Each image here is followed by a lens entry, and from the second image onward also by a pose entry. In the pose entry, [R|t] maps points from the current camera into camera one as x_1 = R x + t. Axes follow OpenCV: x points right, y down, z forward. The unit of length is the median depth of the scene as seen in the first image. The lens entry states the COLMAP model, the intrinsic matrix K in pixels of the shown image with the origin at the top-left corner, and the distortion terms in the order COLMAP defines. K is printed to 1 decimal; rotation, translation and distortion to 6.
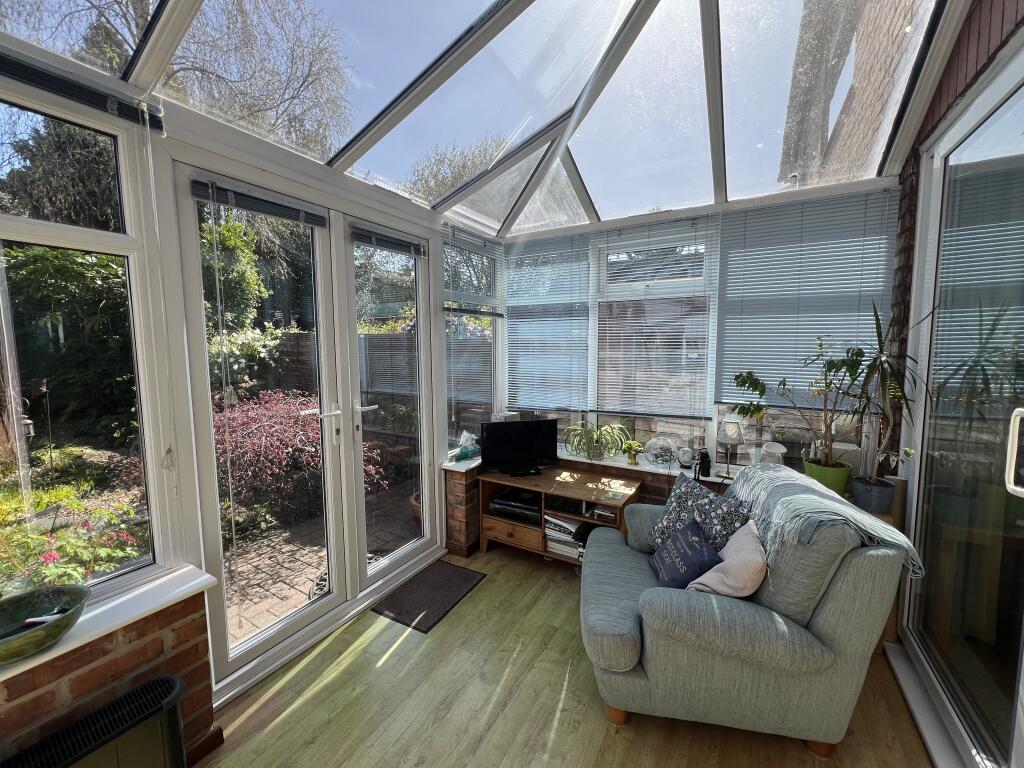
lens RADIAL K [[411.2, 0, 511.6], [0, 411.2, 380.8], [0, 0, 1]] dist [-0.001402, -0.000069]
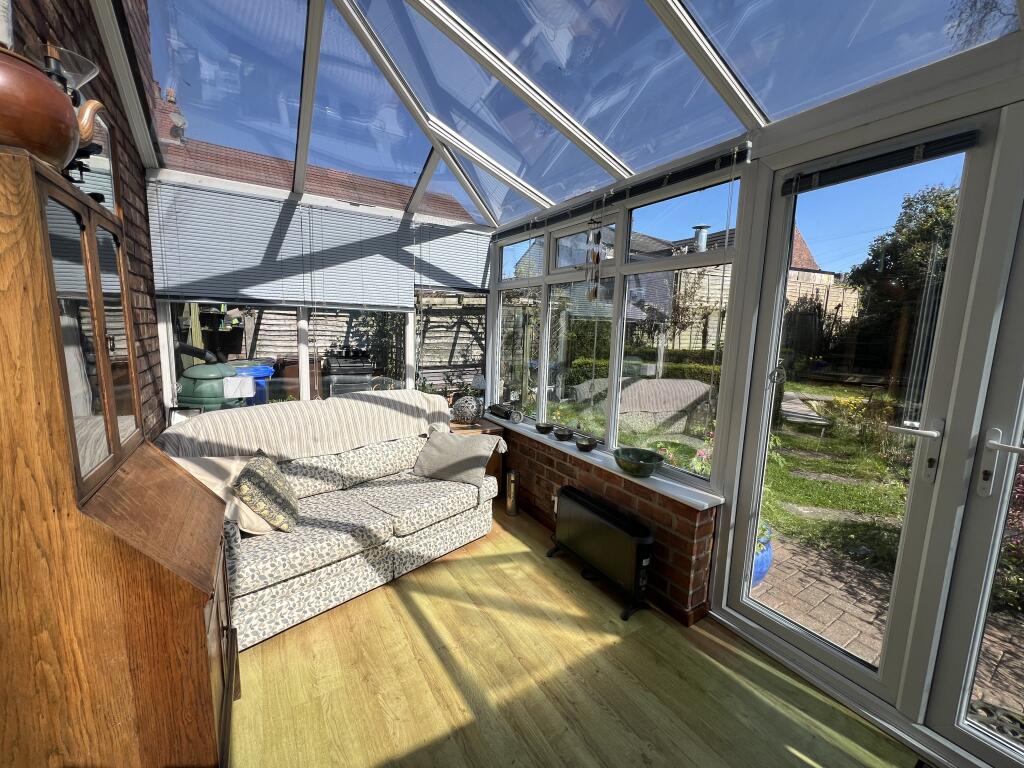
lens RADIAL K [[411.2, 0, 512.3], [0, 411.2, 383.9], [0, 0, 1]] dist [-0.001402, -0.000069]
pose [[-0.470311, 0.115232, -0.874945, 0.527112], [-0.106412, 0.976800, 0.185846, -0.058308], [0.876062, 0.180510, -0.447138, 0.800435]]
